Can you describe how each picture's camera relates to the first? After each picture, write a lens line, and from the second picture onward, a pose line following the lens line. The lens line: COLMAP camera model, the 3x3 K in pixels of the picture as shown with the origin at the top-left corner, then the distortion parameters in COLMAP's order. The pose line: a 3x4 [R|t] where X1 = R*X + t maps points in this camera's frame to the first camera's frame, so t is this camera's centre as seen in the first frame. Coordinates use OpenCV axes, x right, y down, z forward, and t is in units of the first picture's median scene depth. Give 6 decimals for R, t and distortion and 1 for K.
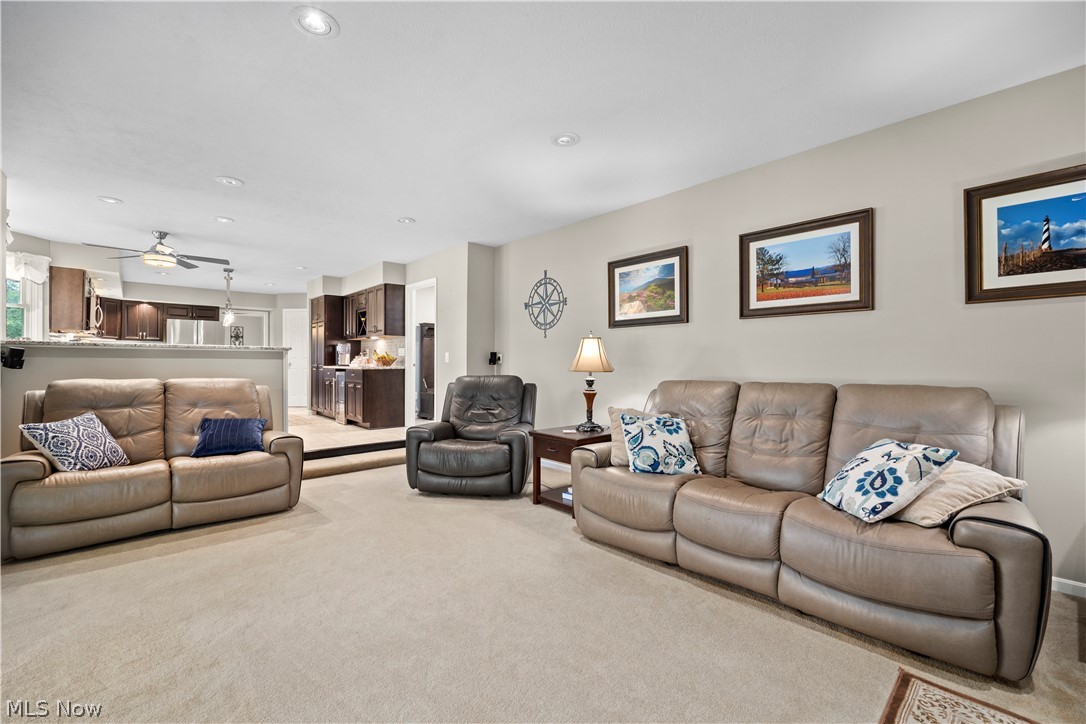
lens RADIAL K [[450.2, 0, 543.0], [0, 450.2, 362.0], [0, 0, 1]] dist [-0.016262, -0.000109]
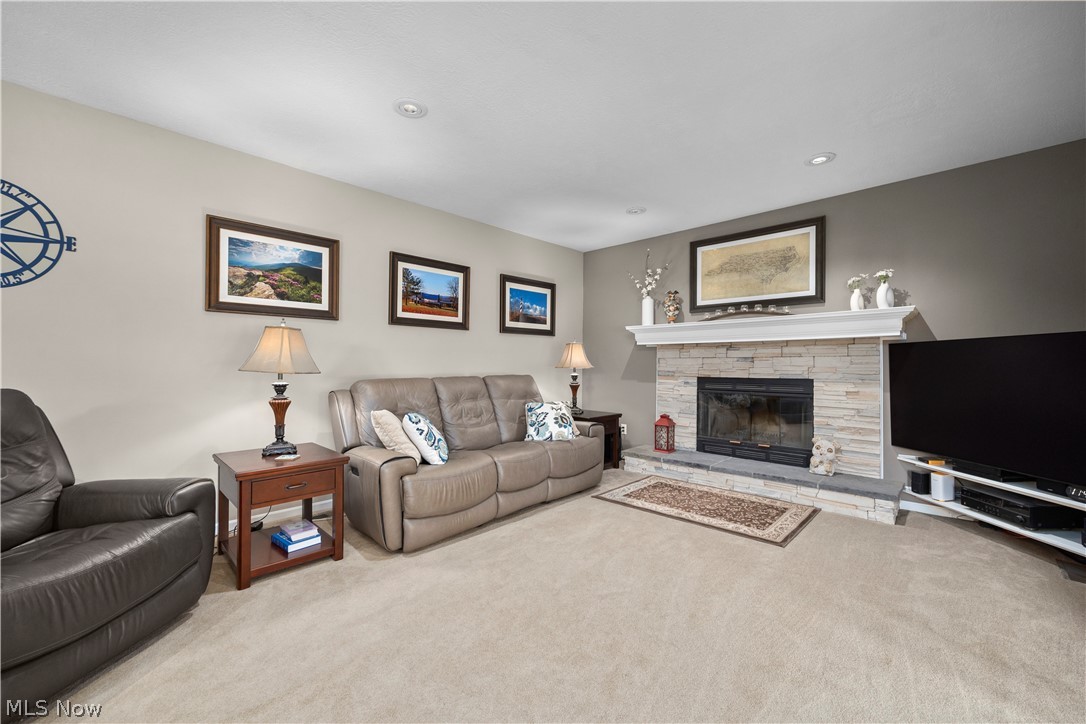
lens RADIAL K [[433.6, 0, 543.4], [0, 433.6, 358.8], [0, 0, 1]] dist [-0.000650, 0.000026]
pose [[-0.062823, 0.011221, 0.997962, -0.702838], [-0.006294, 0.999912, -0.011639, 0.003370], [-0.998005, -0.007013, -0.062747, 0.684400]]
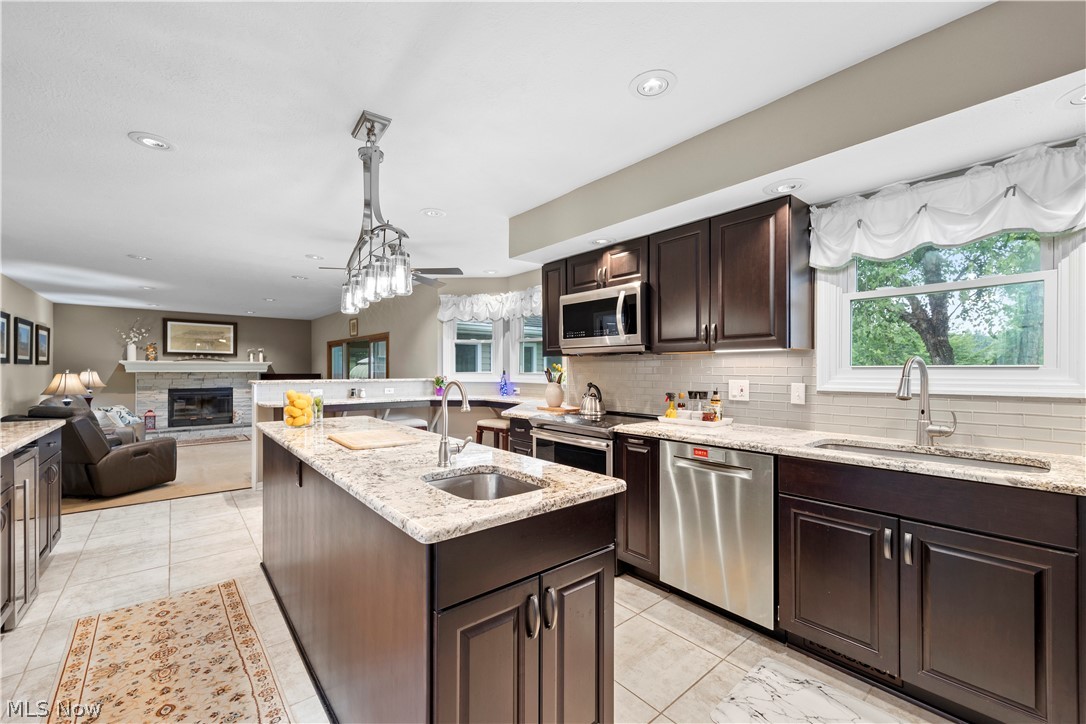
lens RADIAL K [[437.1, 0, 544.4], [0, 437.1, 372.8], [0, 0, 1]] dist [0.002317, 0.000014]
pose [[-0.999486, -0.004692, 0.031712, -1.726132], [-0.004510, 0.999973, 0.005814, -0.081486], [-0.031739, 0.005668, -0.999480, 2.677605]]
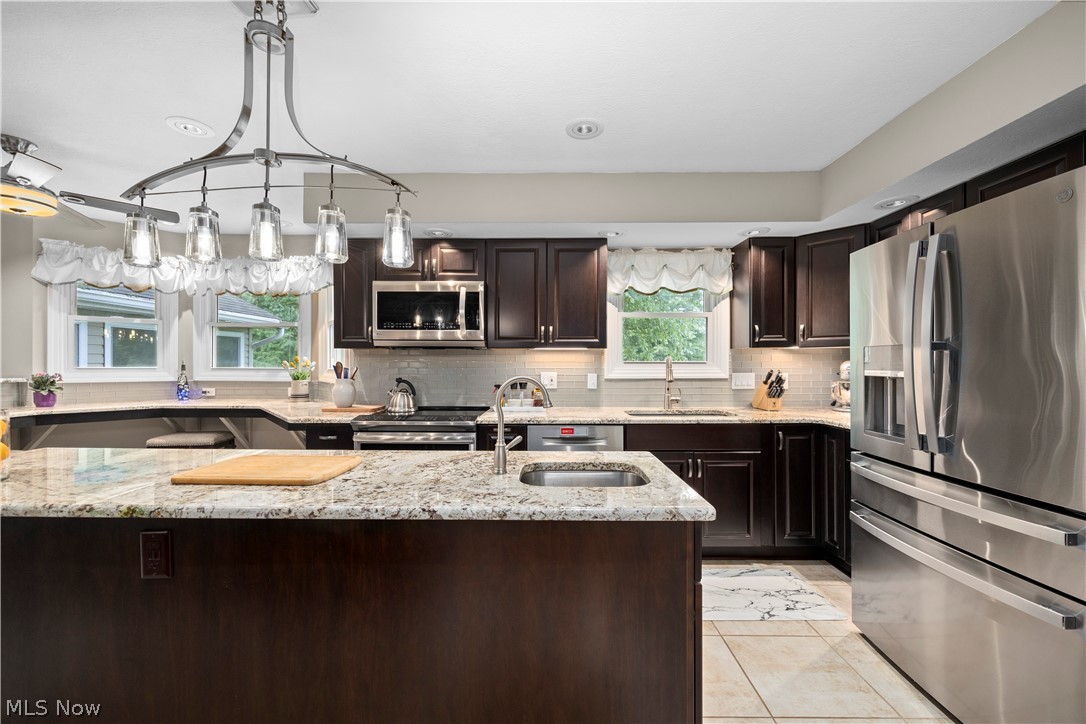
lens RADIAL K [[426.8, 0, 542.1], [0, 426.8, 364.9], [0, 0, 1]] dist [0.000936, -0.000209]
pose [[-0.680186, -0.002729, -0.733035, -1.340083], [-0.002962, 0.999995, -0.000974, -0.080713], [0.733034, 0.001509, -0.680191, 2.520990]]
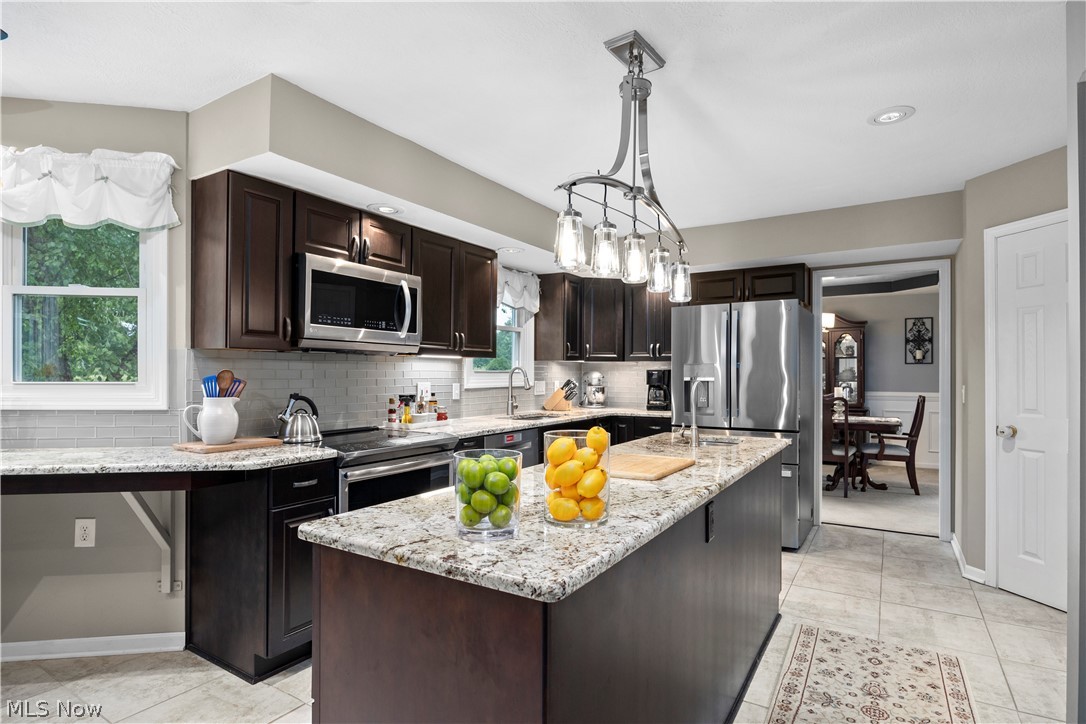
lens RADIAL K [[561.1, 0, 542.3], [0, 561.1, 374.1], [0, 0, 1]] dist [-0.011101, 0.000066]
pose [[0.270211, -0.001965, -0.962799, -0.910961], [-0.000640, 0.999997, -0.002221, -0.080015], [0.962801, 0.001217, 0.270209, 1.807298]]
